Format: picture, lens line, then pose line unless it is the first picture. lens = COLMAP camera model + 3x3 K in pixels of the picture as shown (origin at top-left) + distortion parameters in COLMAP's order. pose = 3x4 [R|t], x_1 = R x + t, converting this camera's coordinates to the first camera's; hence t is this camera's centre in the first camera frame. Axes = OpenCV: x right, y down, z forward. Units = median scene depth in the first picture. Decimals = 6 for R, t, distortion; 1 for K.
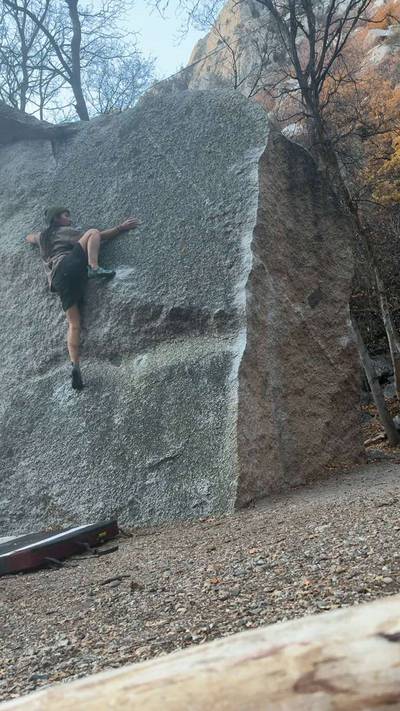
lens RADIAL K [[601.7, 0, 202.8], [0, 601.7, 355.0], [0, 0, 1]] dist [0.127303, -0.229800]
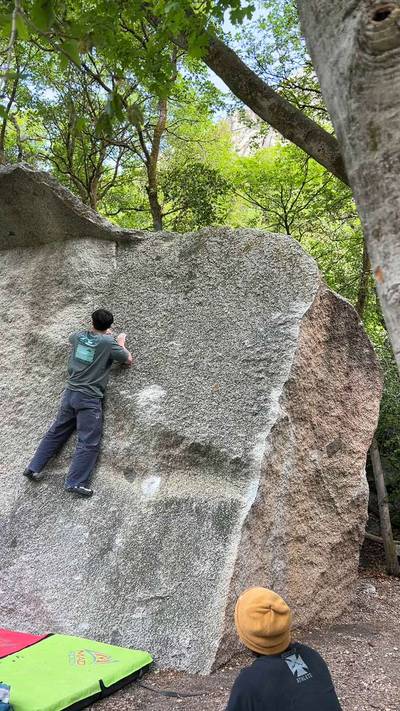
lens RADIAL K [[601.7, 0, 199.8], [0, 601.7, 355.6], [0, 0, 1]] dist [0.127303, -0.229800]
pose [[0.978891, 0.196750, -0.055336, -0.010327], [-0.198762, 0.979475, -0.033504, -0.185911], [0.047609, 0.043796, 0.997905, -0.043882]]
